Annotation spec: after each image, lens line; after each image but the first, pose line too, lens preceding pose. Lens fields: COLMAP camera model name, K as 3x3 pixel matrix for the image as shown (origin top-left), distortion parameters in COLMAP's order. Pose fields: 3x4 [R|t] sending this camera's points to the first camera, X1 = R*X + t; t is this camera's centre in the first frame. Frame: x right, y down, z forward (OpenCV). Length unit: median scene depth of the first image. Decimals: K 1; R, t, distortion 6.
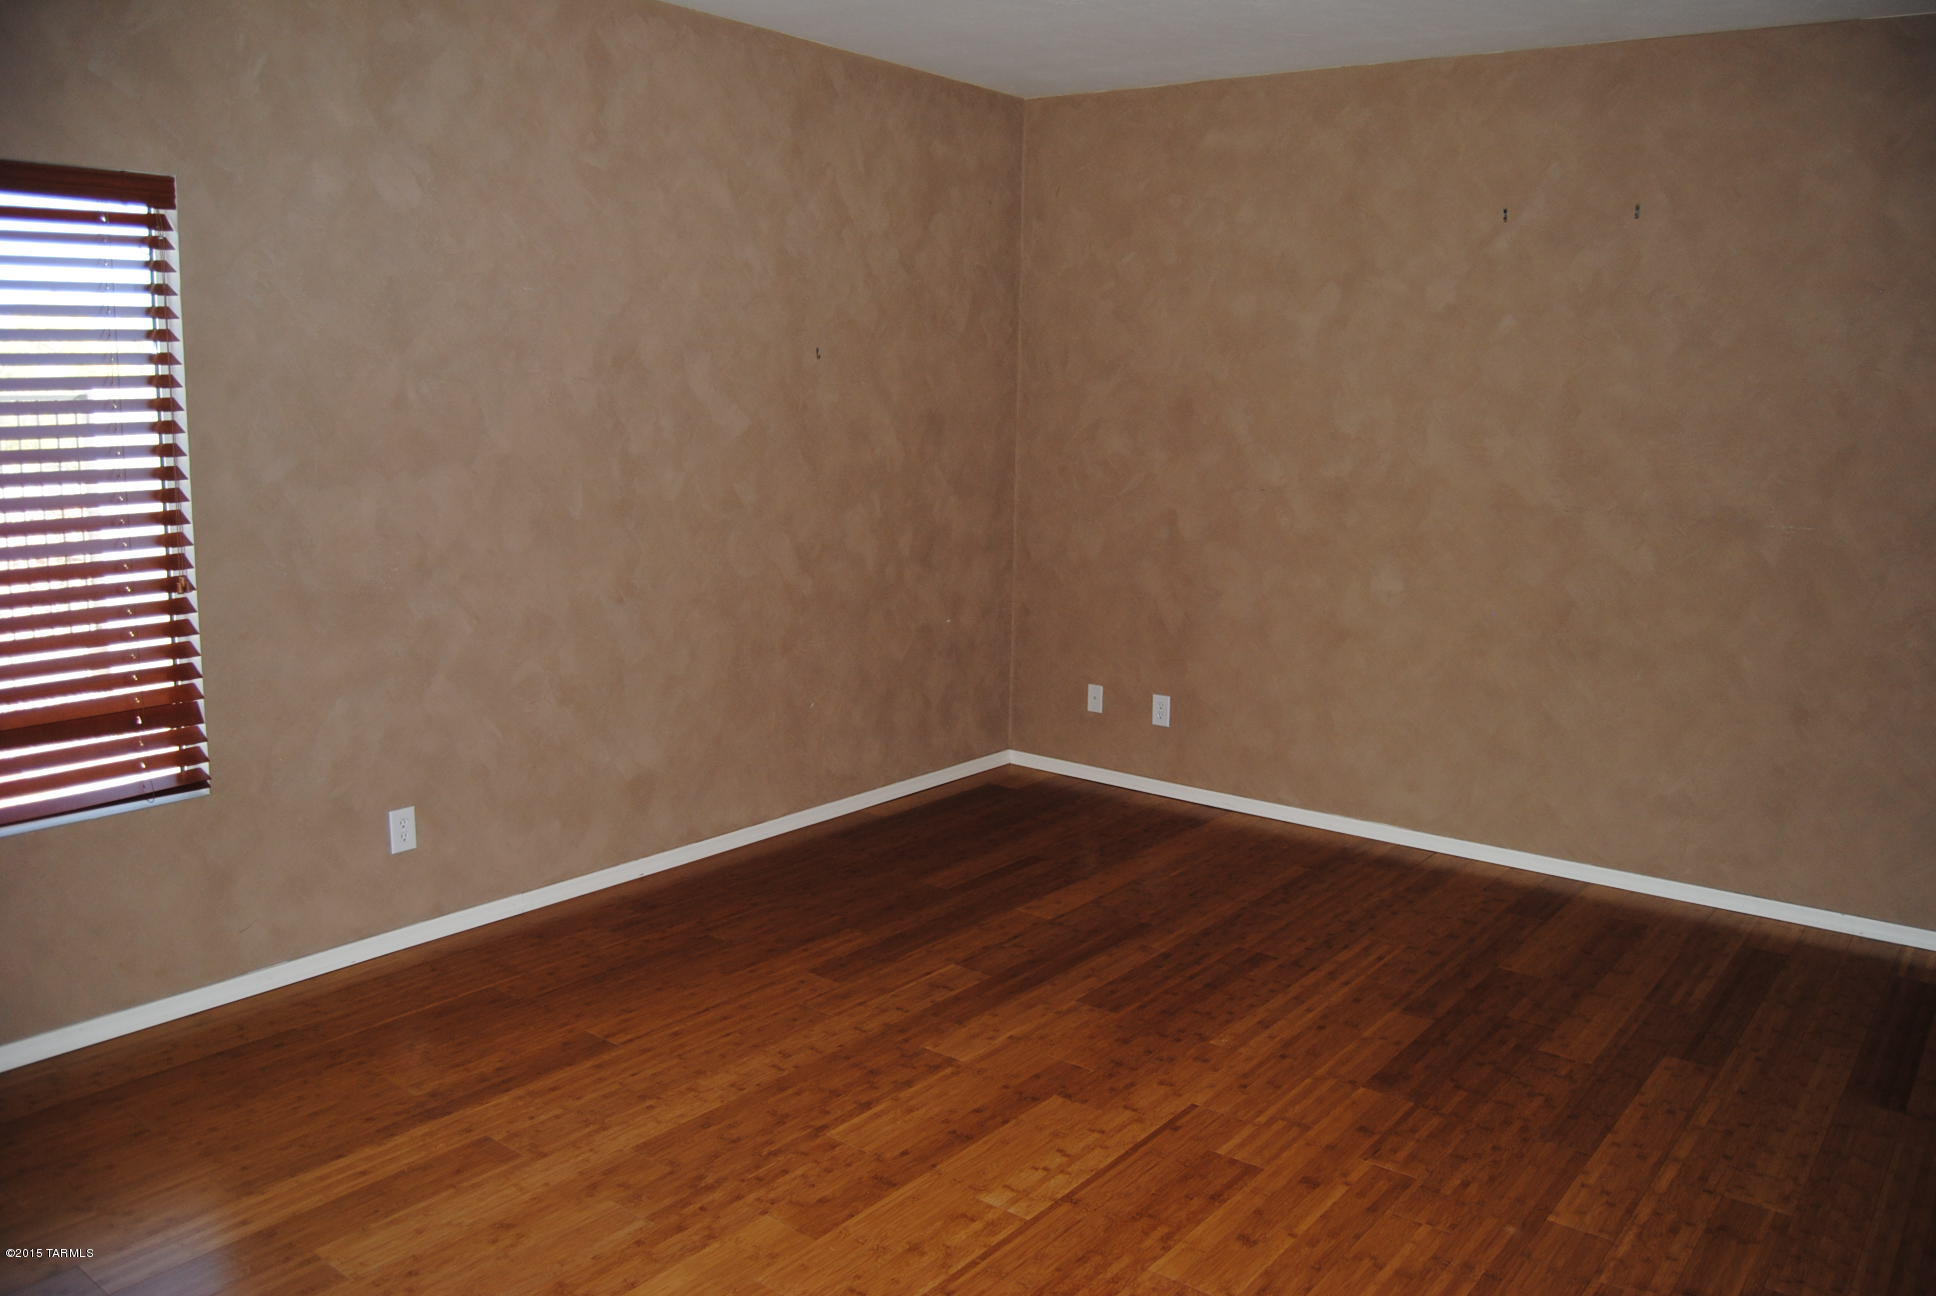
lens RADIAL K [[1508.4, 0, 991.2], [0, 1508.4, 647.4], [0, 0, 1]] dist [-0.111364, 0.059783]
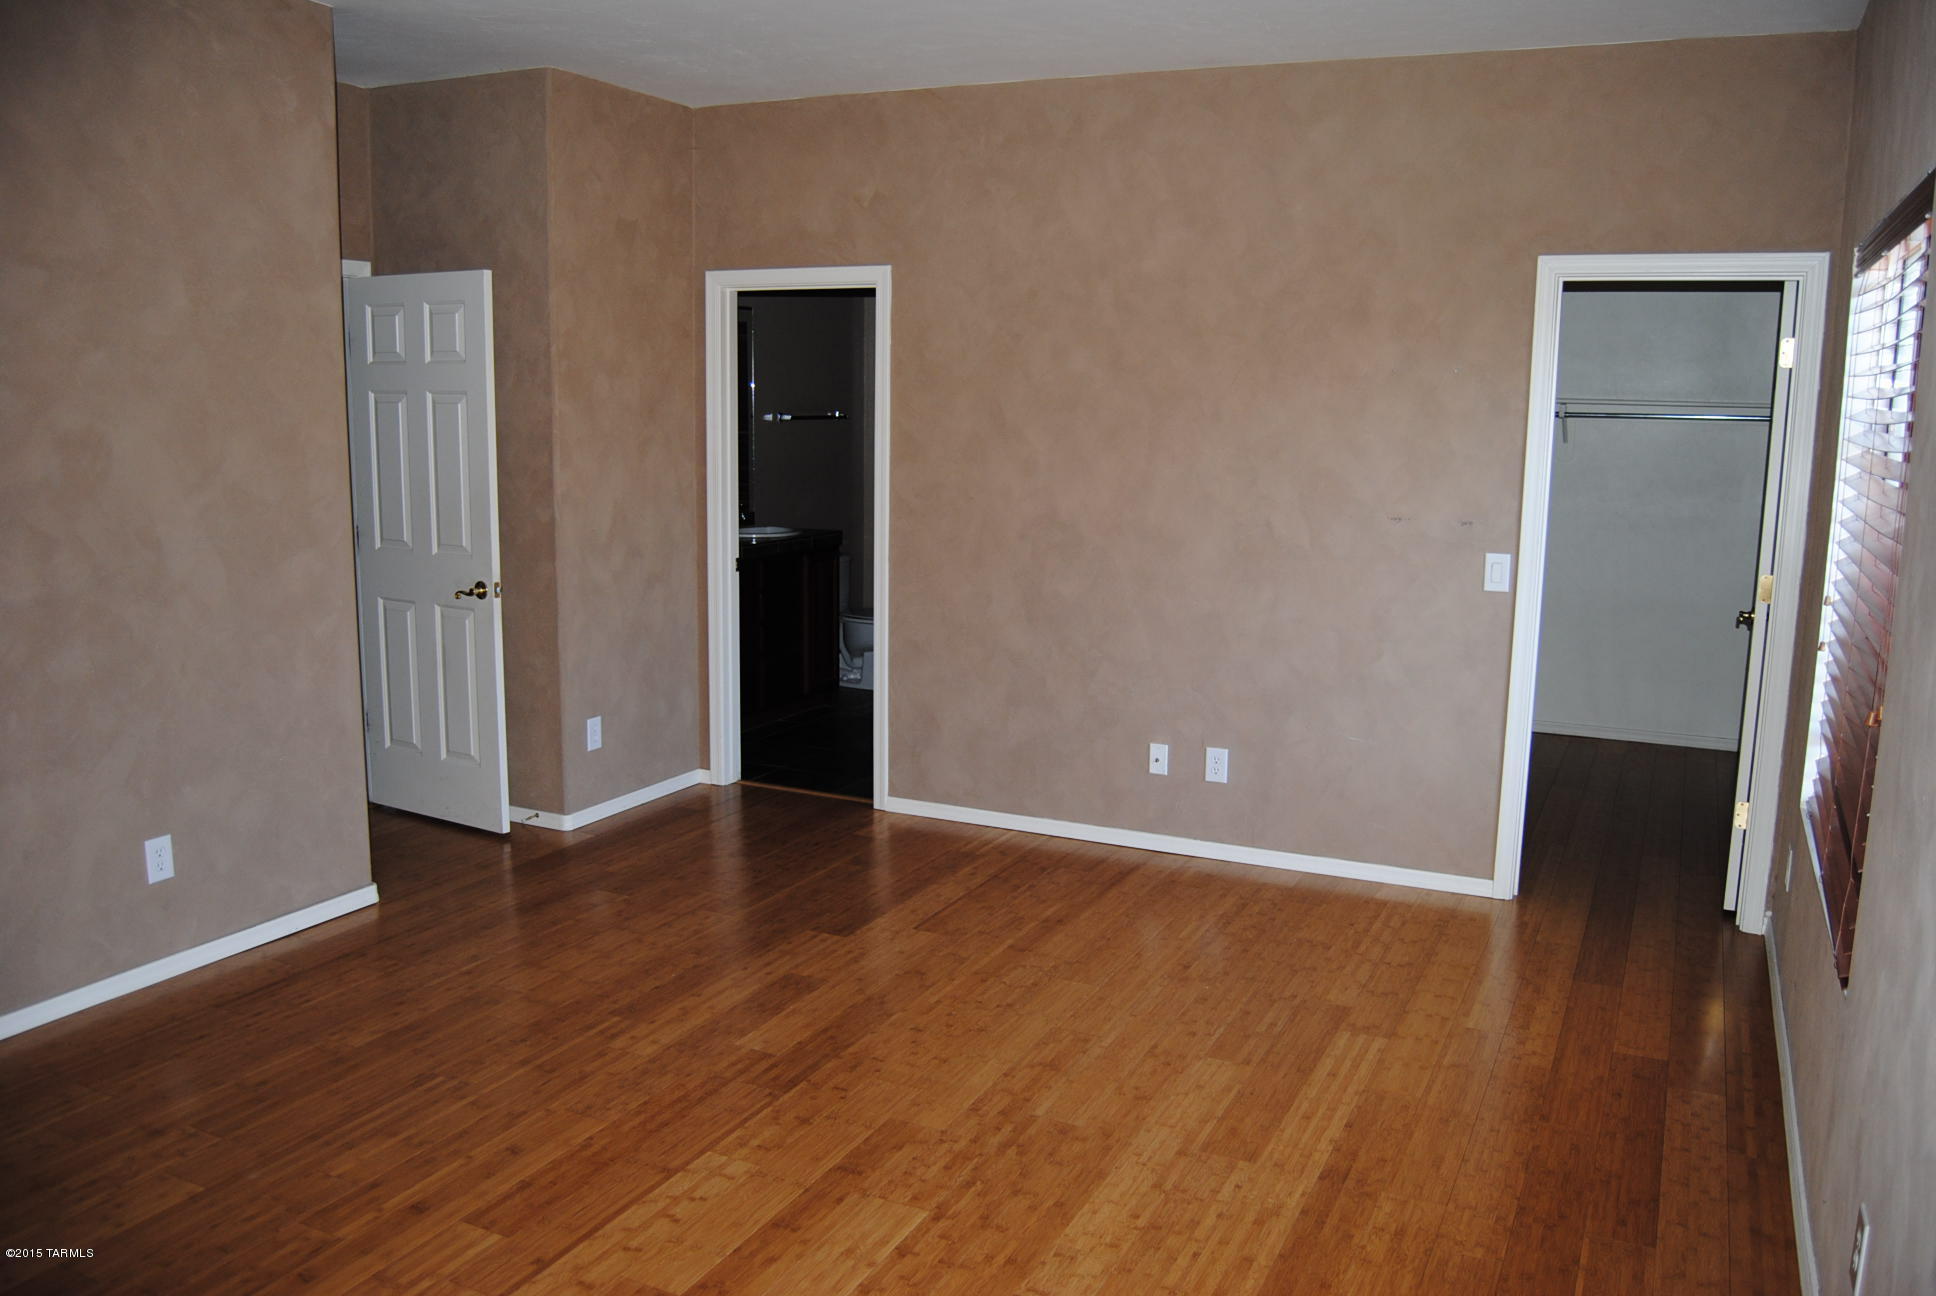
lens RADIAL K [[1508.4, 0, 991.2], [0, 1508.4, 647.4], [0, 0, 1]] dist [-0.111364, 0.059783]
pose [[-0.977422, -0.005254, -0.211233, 0.052126], [-0.075267, 0.942774, 0.324826, -0.325026], [0.197438, 0.333391, -0.921883, 1.821213]]
